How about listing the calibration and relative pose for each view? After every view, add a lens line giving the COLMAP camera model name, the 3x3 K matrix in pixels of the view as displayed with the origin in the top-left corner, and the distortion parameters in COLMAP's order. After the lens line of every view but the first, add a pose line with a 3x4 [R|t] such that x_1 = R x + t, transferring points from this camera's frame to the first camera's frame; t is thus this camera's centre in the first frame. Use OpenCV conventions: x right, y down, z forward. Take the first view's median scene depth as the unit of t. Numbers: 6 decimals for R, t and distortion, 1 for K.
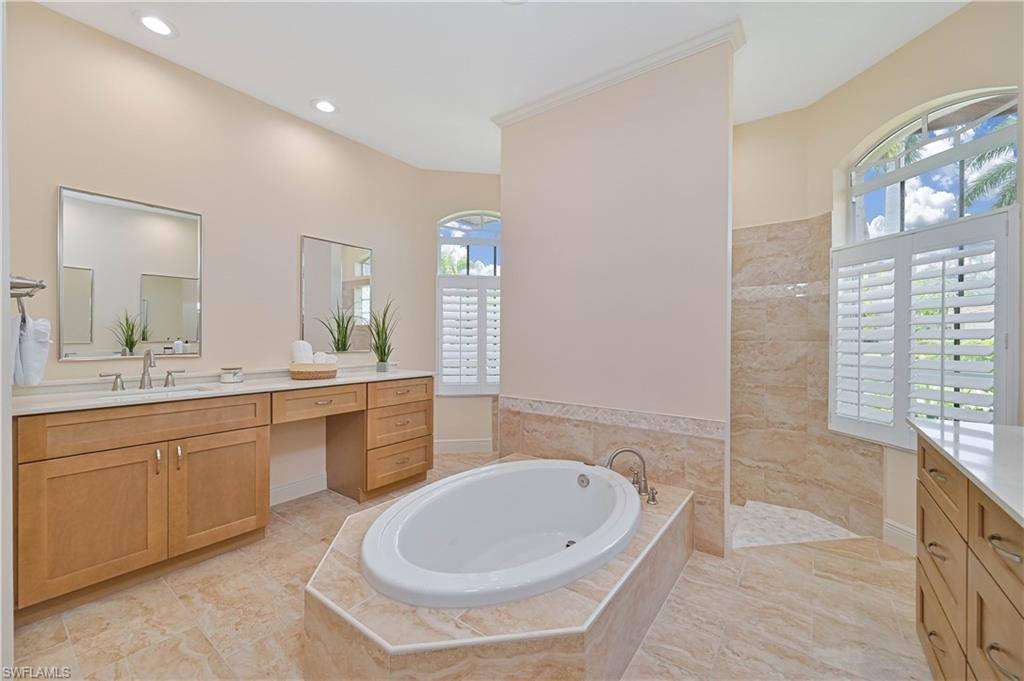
lens RADIAL K [[405.6, 0, 512.3], [0, 405.6, 339.0], [0, 0, 1]] dist [0.000738, 0.000035]
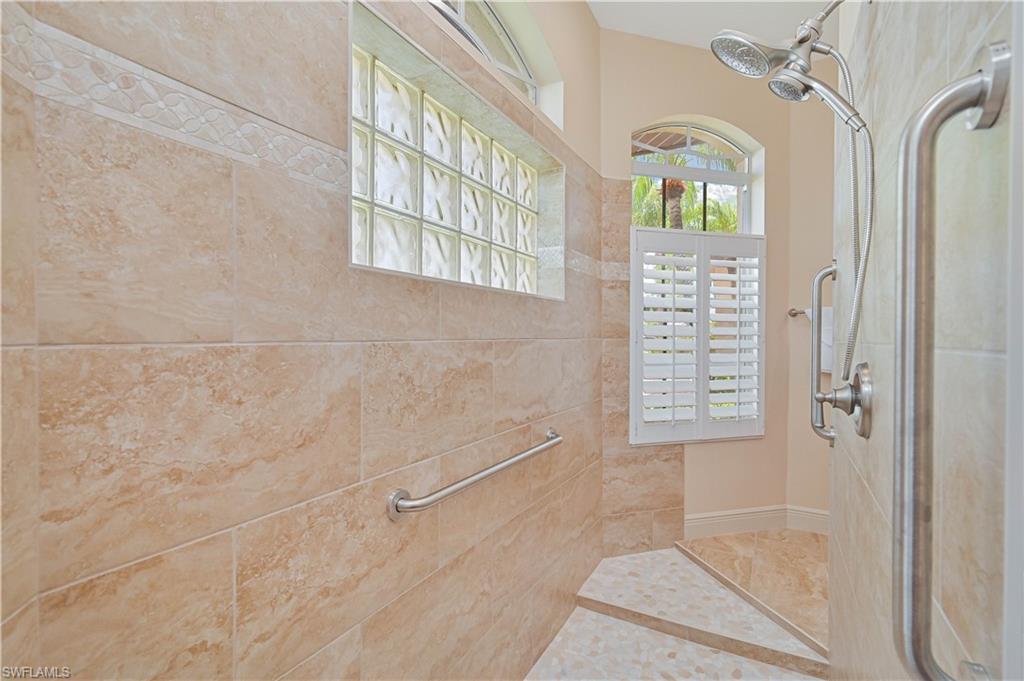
lens RADIAL K [[468.6, 0, 513.7], [0, 468.6, 337.3], [0, 0, 1]] dist [-0.002803, -0.000016]
pose [[-0.137804, -0.013661, 0.990365, -0.133713], [-0.003861, 0.999905, 0.013255, -0.007472], [-0.990452, -0.001997, -0.137844, 1.396338]]
